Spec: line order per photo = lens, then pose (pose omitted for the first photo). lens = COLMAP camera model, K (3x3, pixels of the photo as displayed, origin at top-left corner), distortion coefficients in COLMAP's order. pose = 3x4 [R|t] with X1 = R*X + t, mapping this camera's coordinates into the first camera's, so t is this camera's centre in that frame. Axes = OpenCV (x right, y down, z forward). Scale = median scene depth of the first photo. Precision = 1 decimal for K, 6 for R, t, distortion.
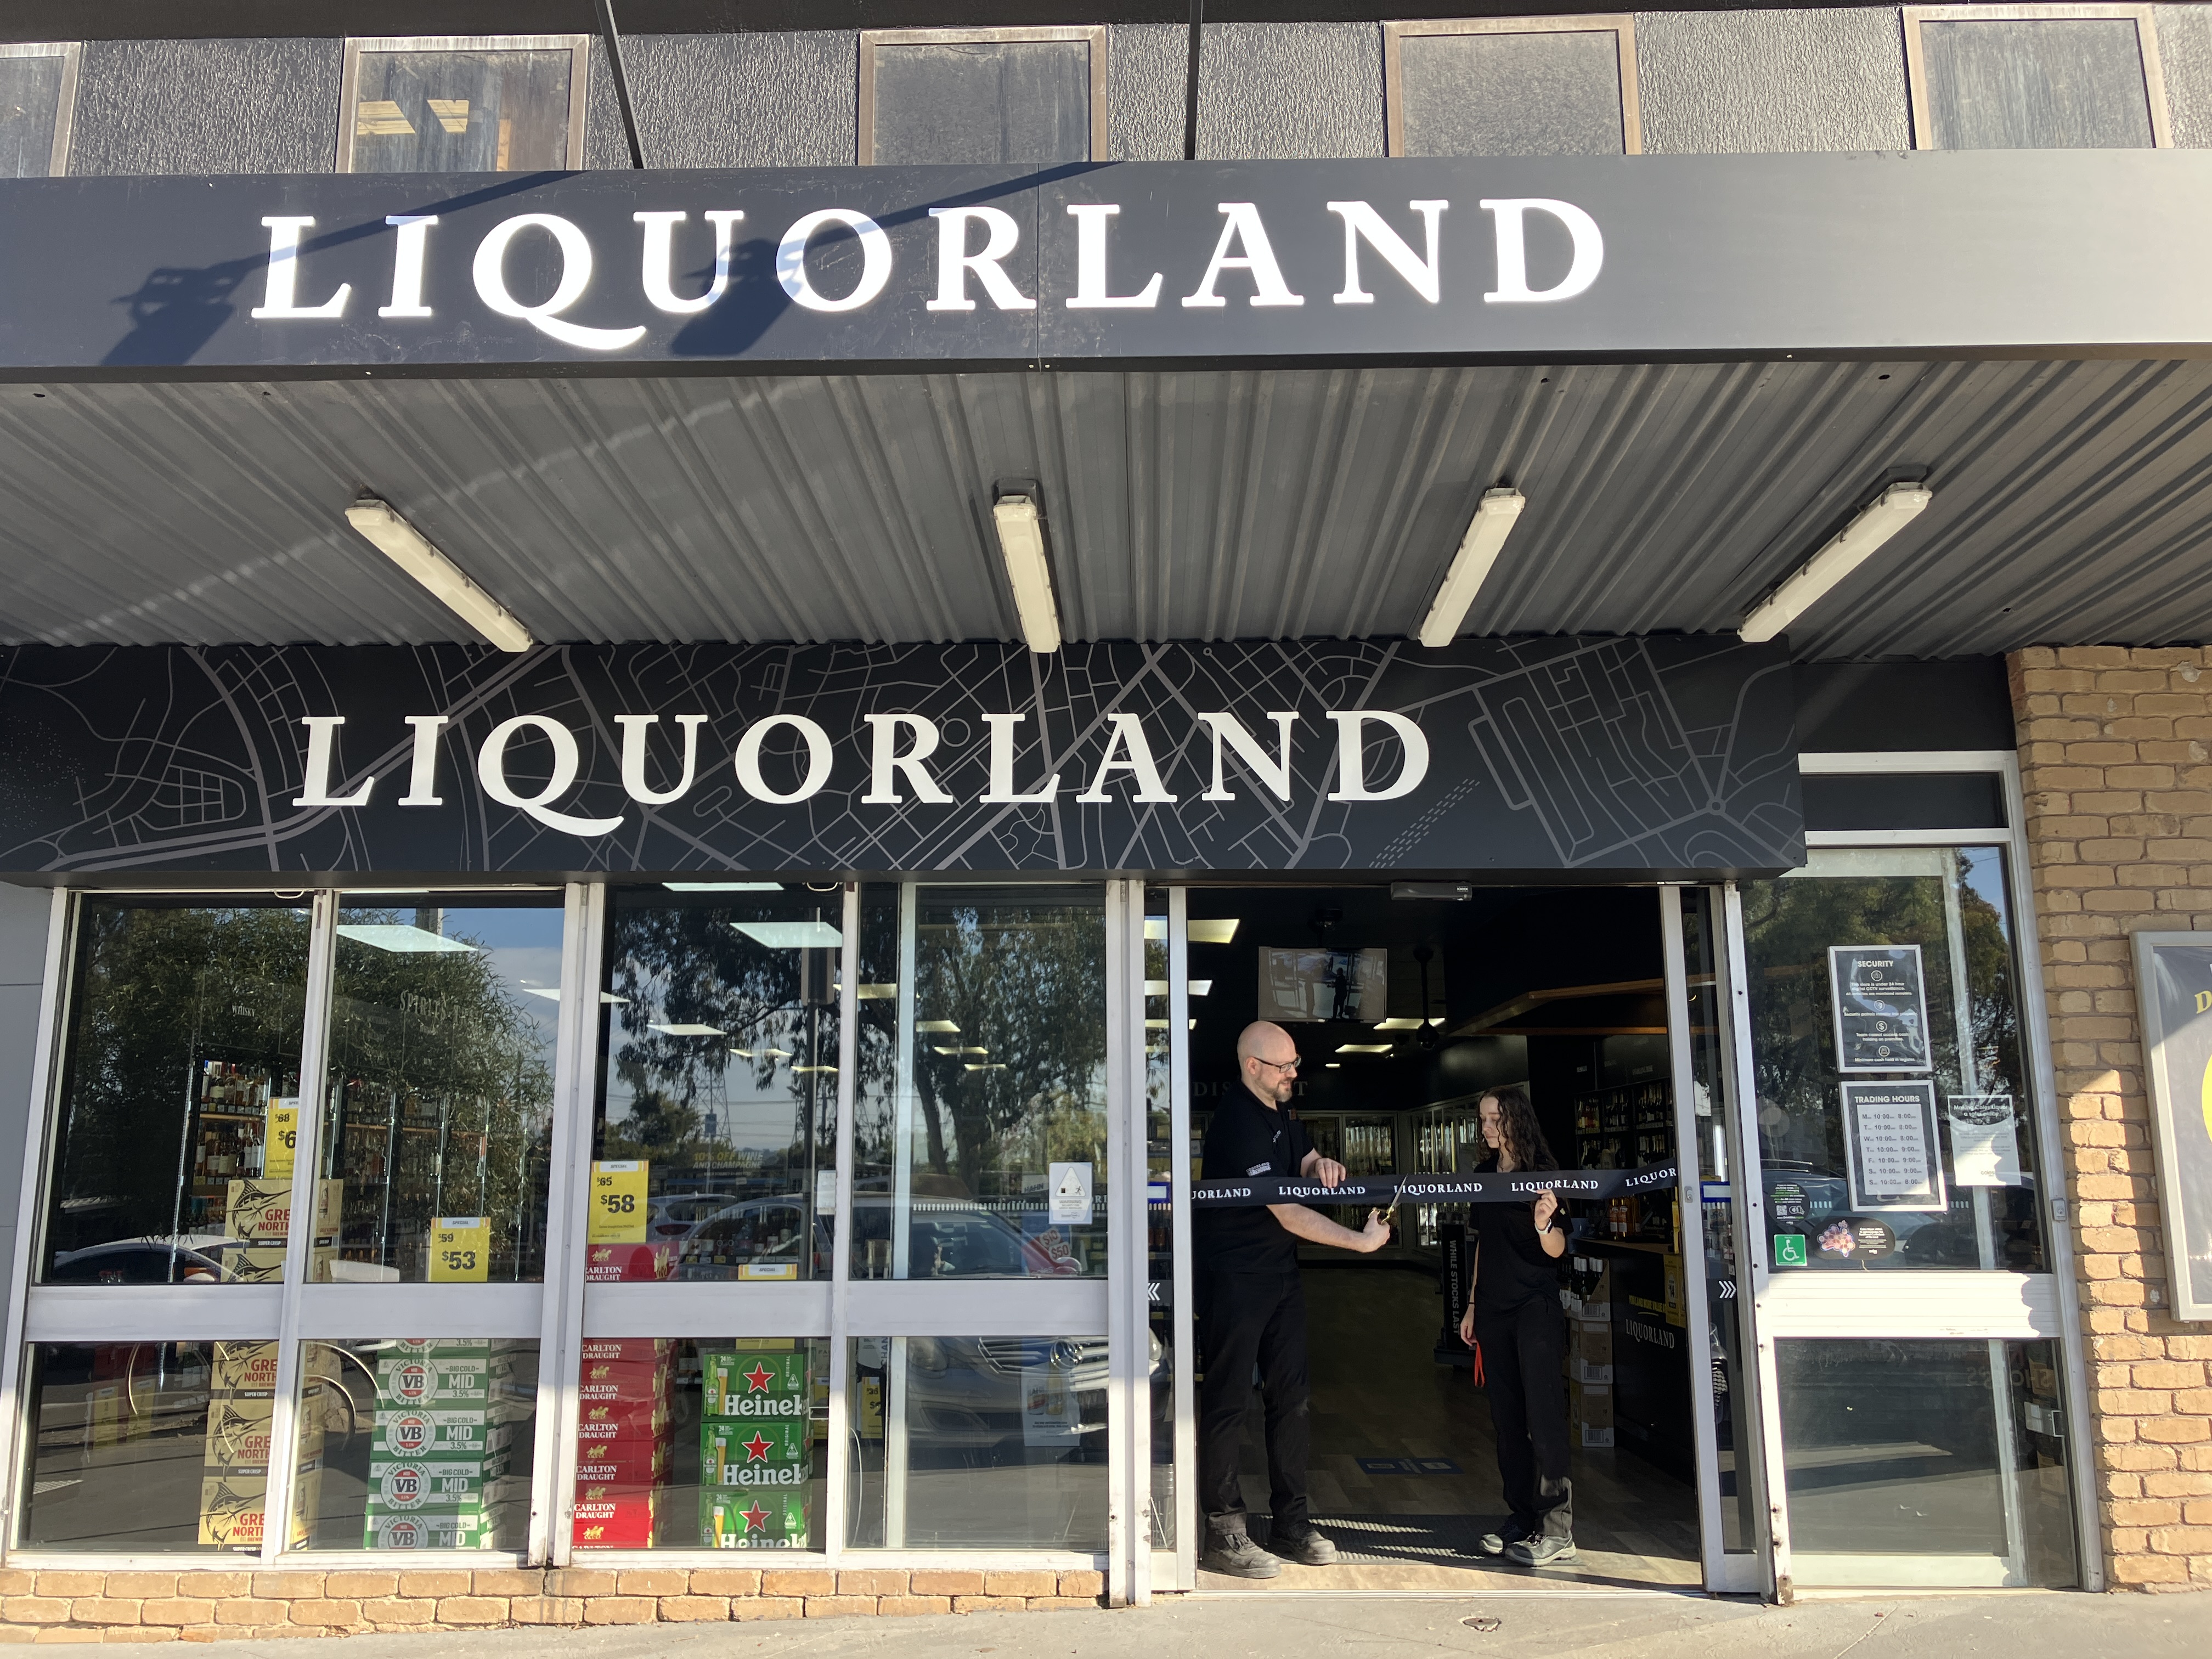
lens RADIAL K [[1922.7, 0, 1106.0], [0, 1922.7, 829.5], [0, 0, 1]] dist [0.086699, -0.147958]
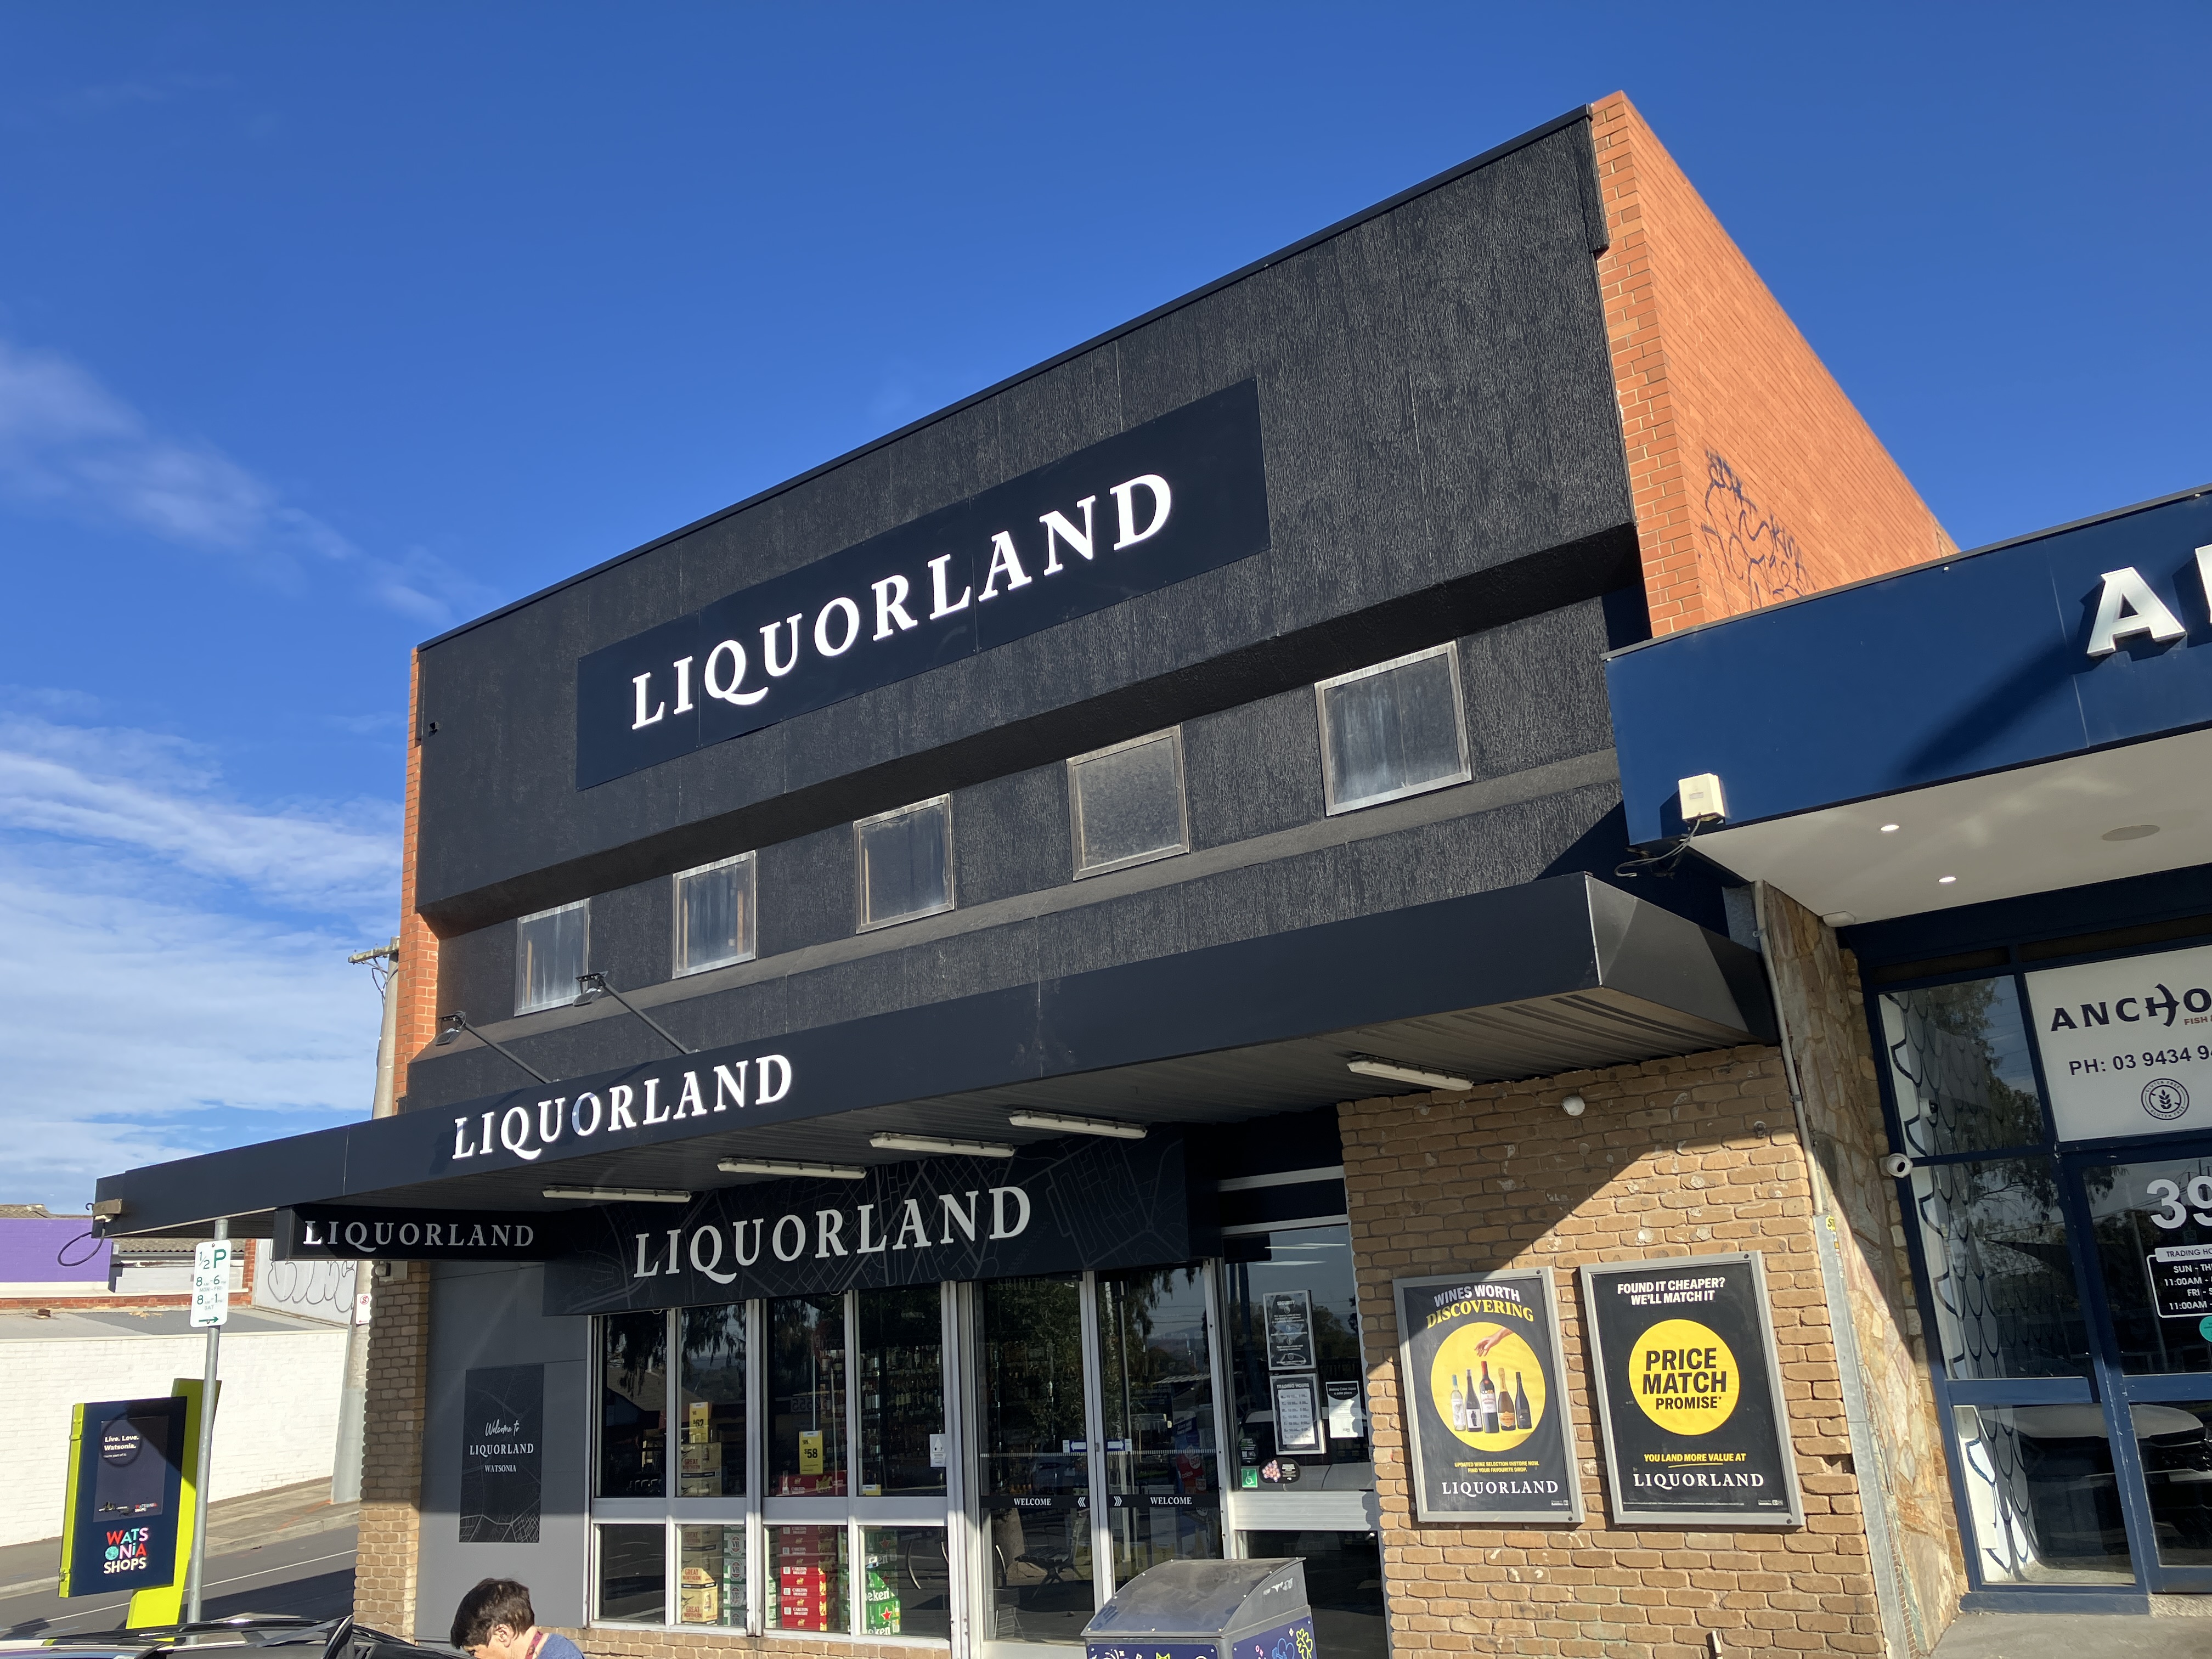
lens RADIAL K [[1829.2, 0, 1006.1], [0, 1829.2, 827.9], [0, 0, 1]] dist [0.192977, -0.589458]
pose [[0.795653, -0.208301, -0.568812, 1.243384], [0.168760, 0.978064, -0.122108, -0.186375], [0.581770, 0.001163, 0.813352, -0.480417]]
